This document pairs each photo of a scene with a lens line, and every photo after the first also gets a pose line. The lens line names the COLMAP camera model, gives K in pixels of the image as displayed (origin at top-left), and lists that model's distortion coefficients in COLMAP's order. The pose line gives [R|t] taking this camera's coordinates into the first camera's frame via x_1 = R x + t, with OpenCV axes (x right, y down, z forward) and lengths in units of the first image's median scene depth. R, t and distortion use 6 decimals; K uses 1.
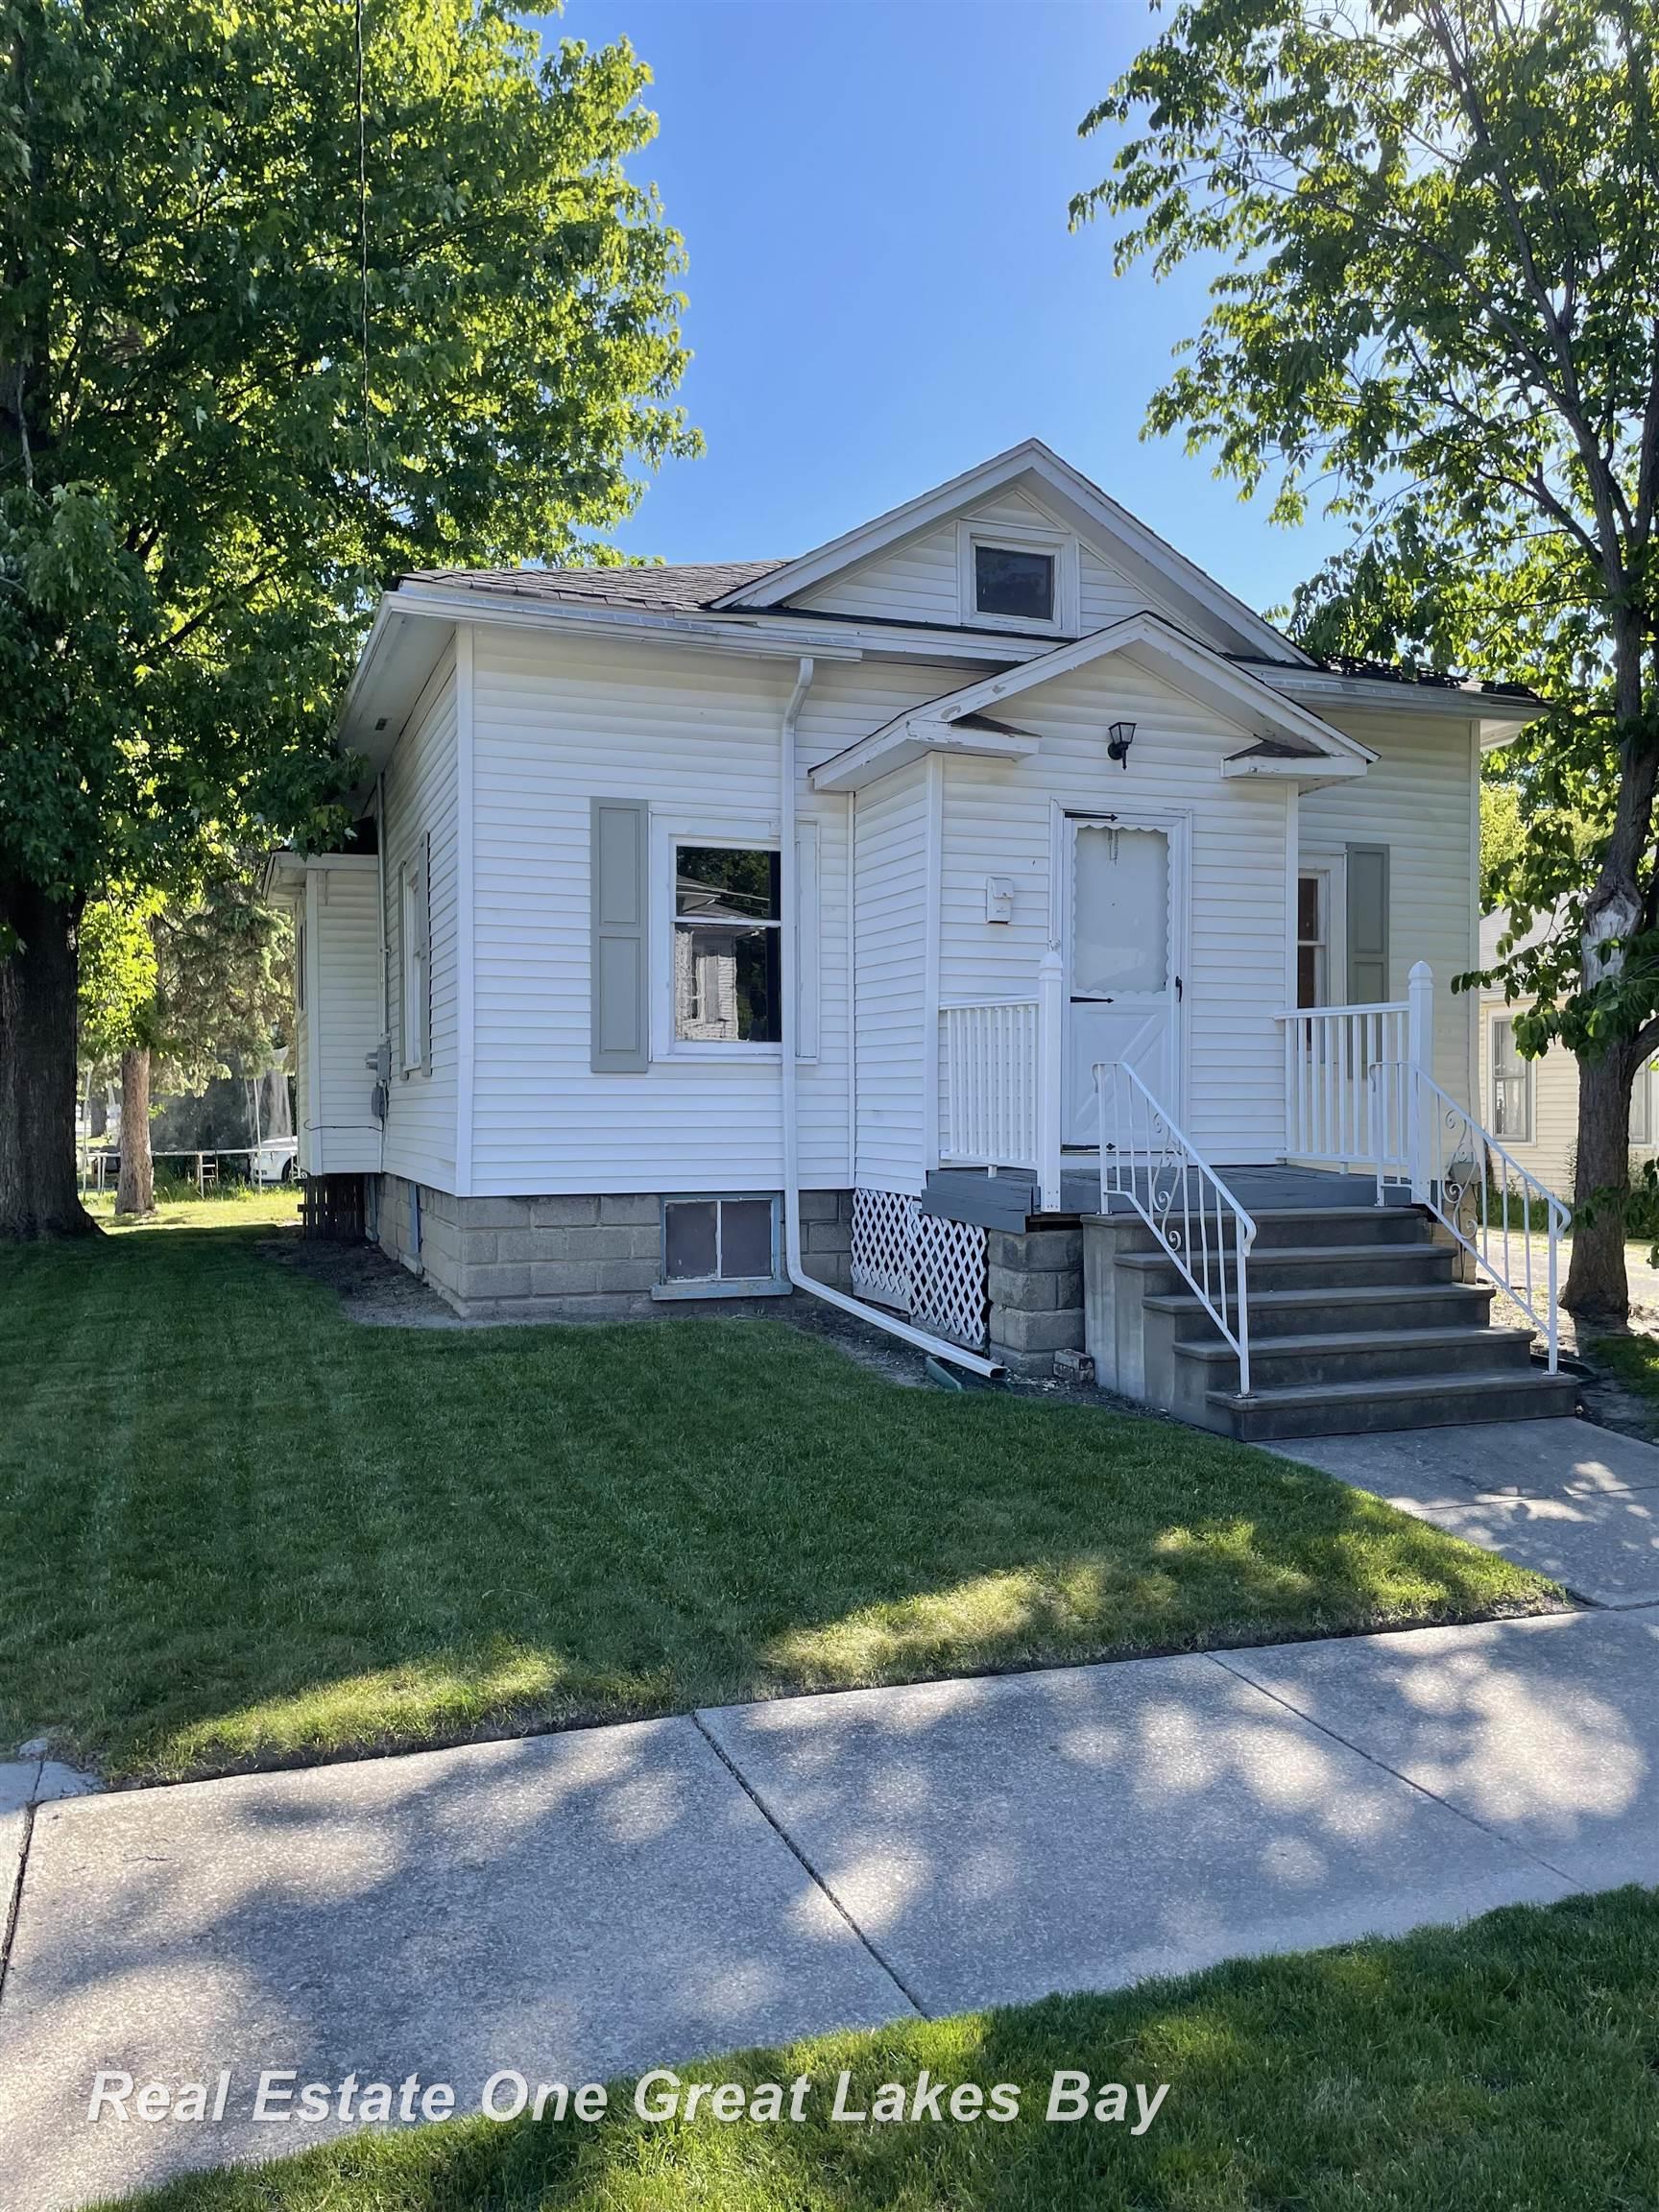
lens RADIAL K [[1678.7, 0, 829.5], [0, 1678.7, 1106.0], [0, 0, 1]] dist [0.019116, -0.000289]
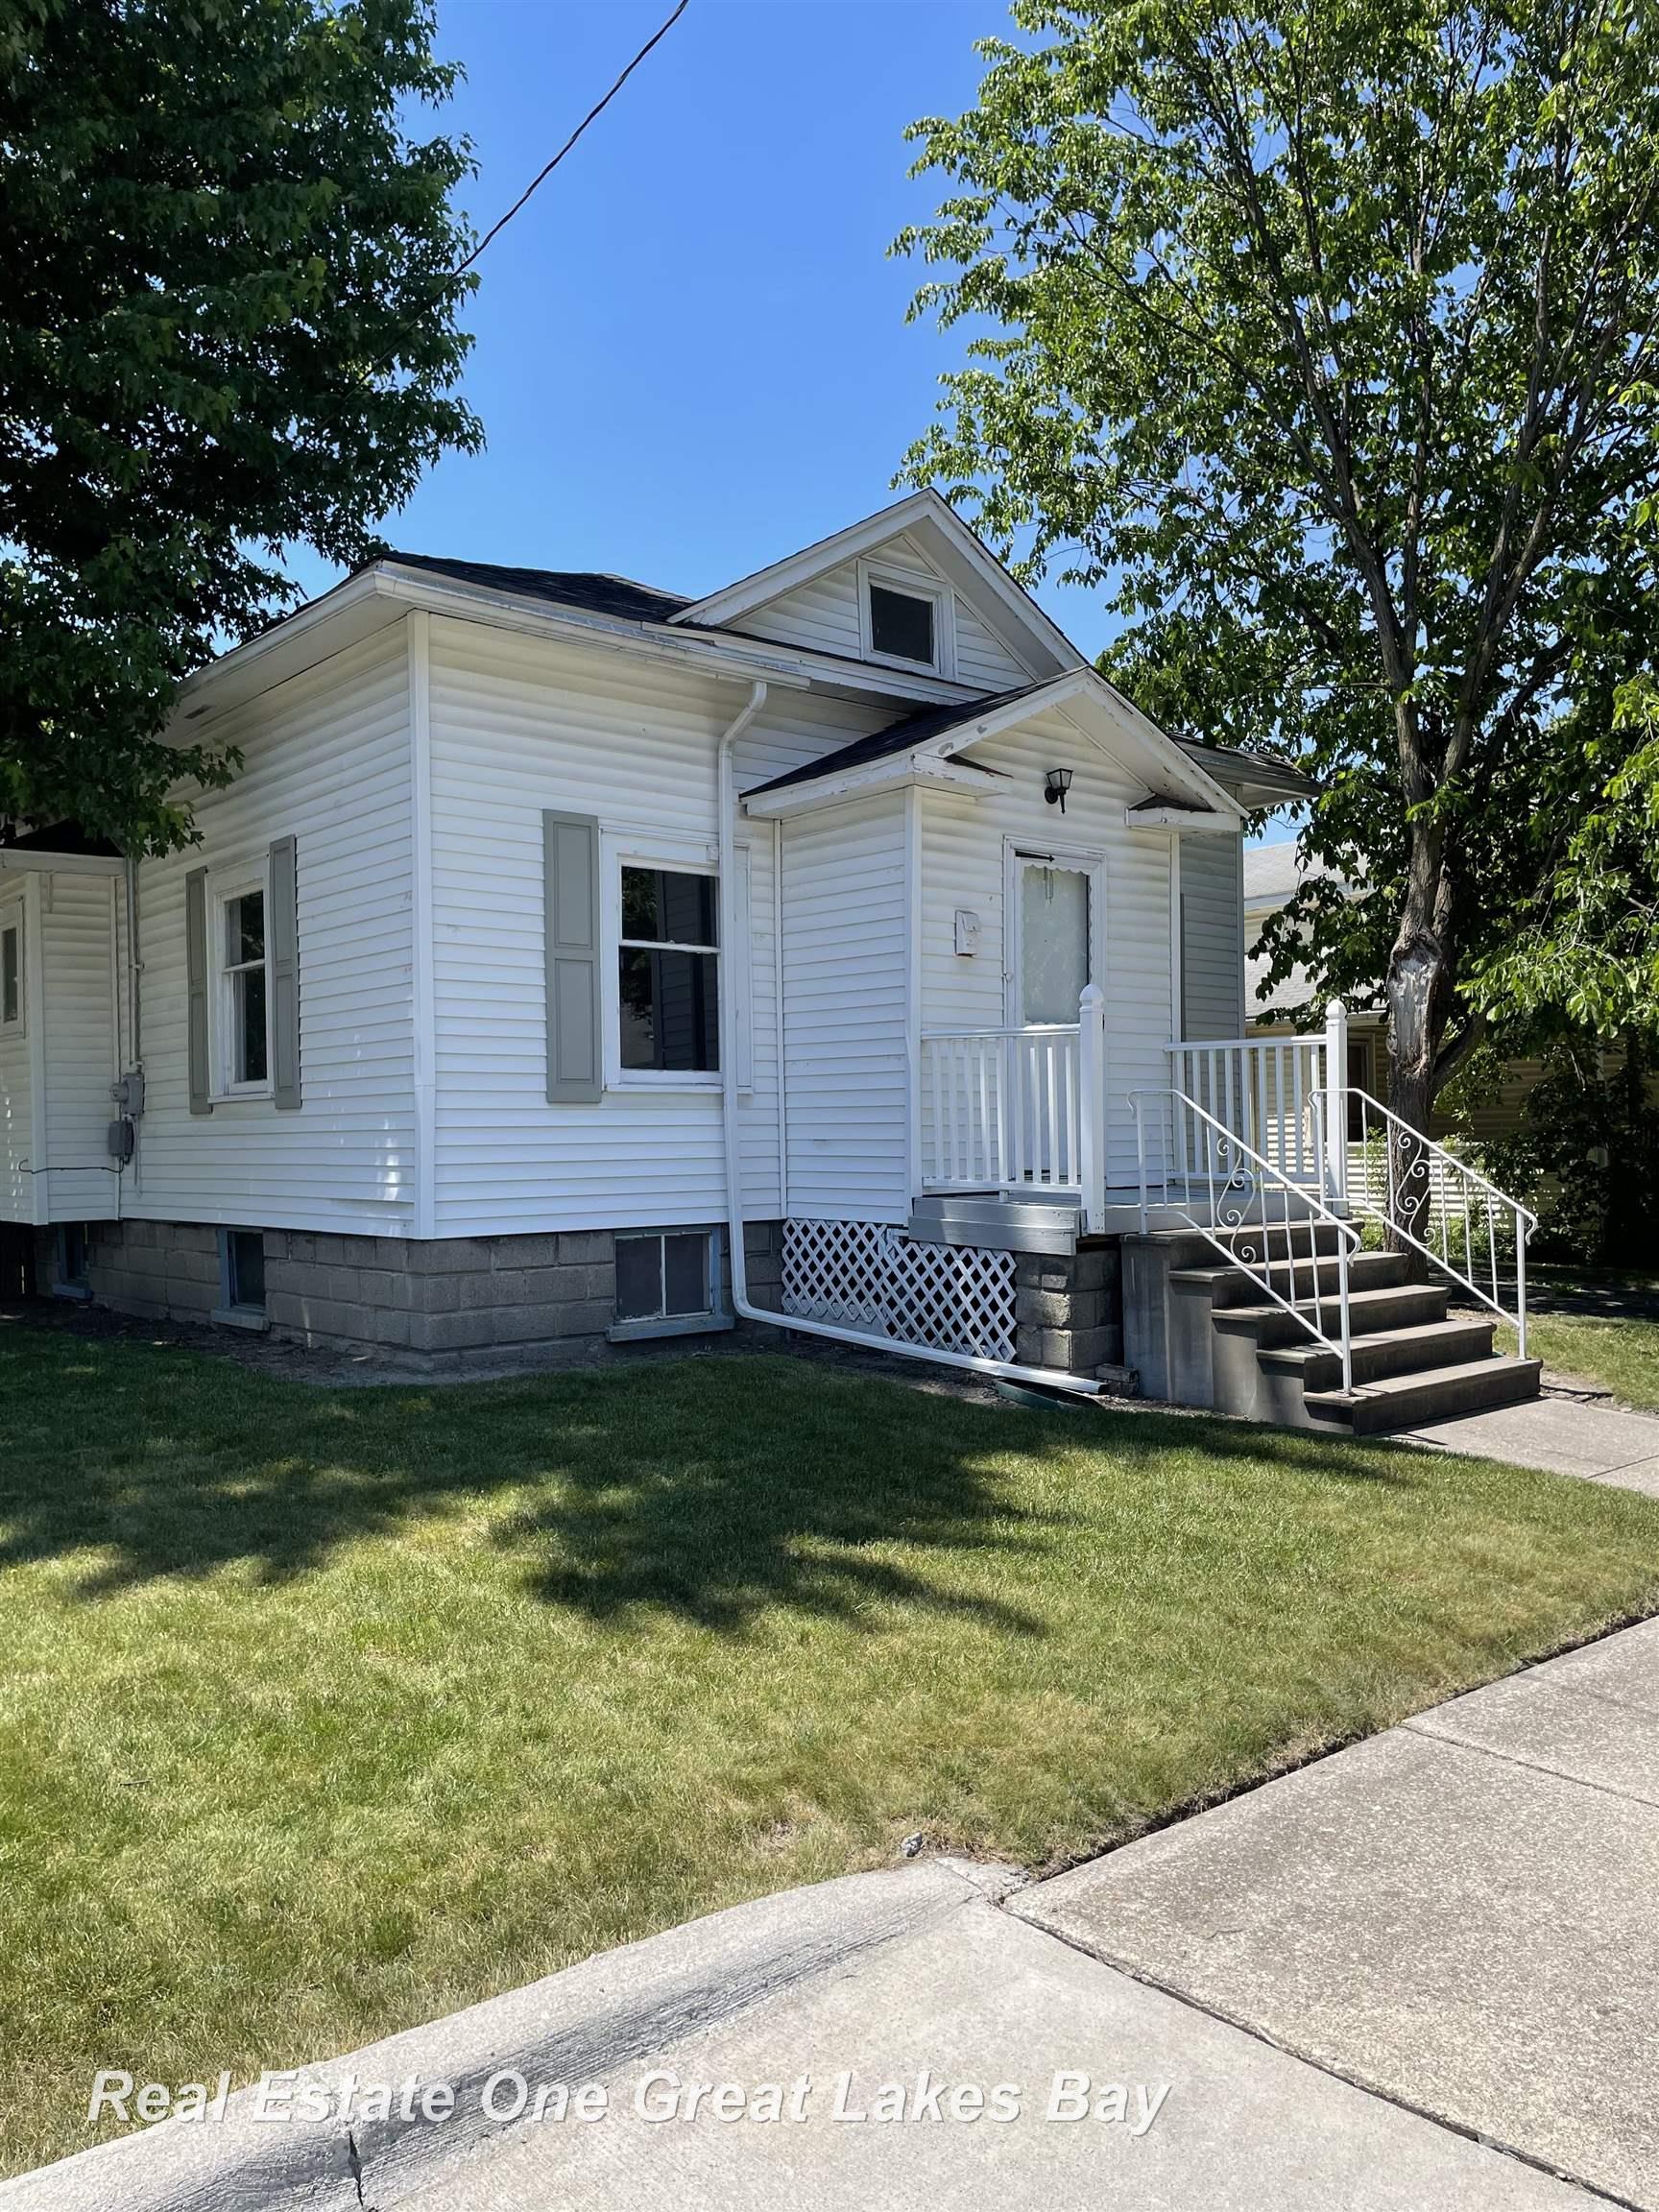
lens RADIAL K [[1678.7, 0, 829.5], [0, 1678.7, 1106.0], [0, 0, 1]] dist [0.019116, -0.000289]
pose [[0.934881, -0.004595, 0.354931, -0.319151], [0.011557, 0.999780, -0.017499, 0.000327], [-0.354773, 0.020462, 0.934729, 0.065080]]
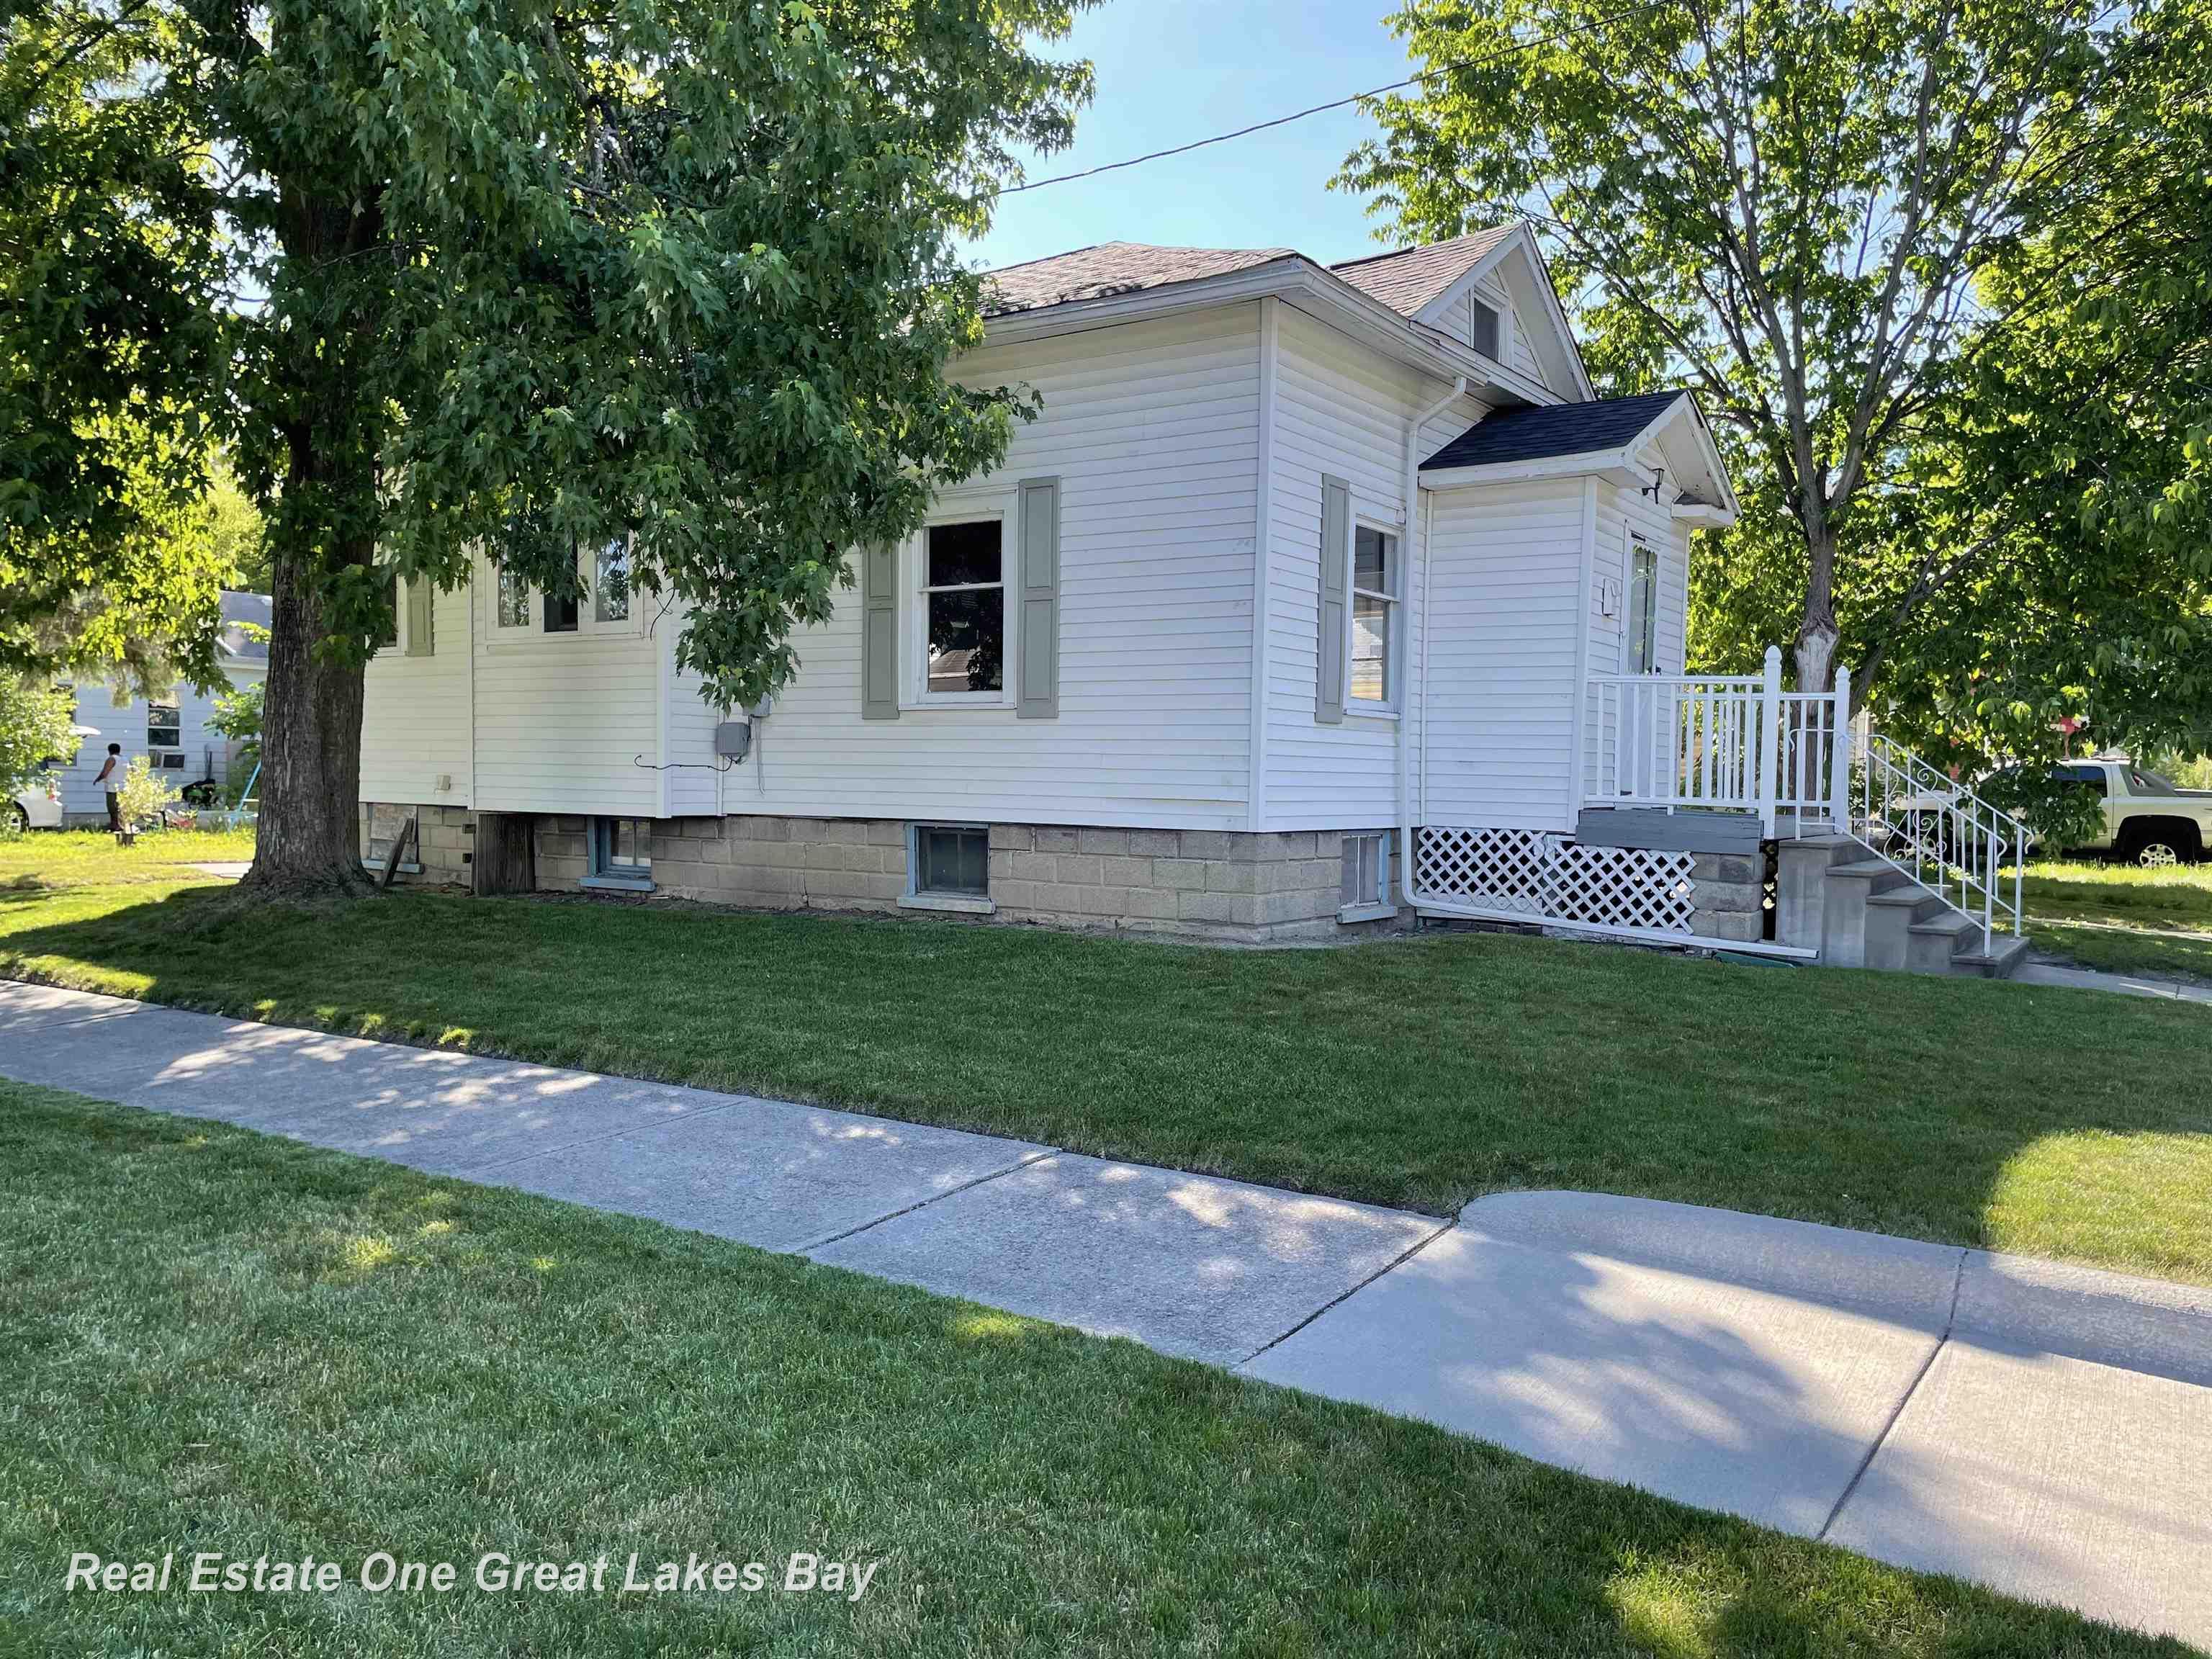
lens RADIAL K [[1663.2, 0, 1106.0], [0, 1663.2, 829.5], [0, 0, 1]] dist [0.046047, -0.000373]
pose [[0.806660, -0.000014, 0.591016, -0.887675], [-0.021689, 0.999326, 0.029625, 0.021900], [-0.590618, -0.036716, 0.806116, 0.183987]]
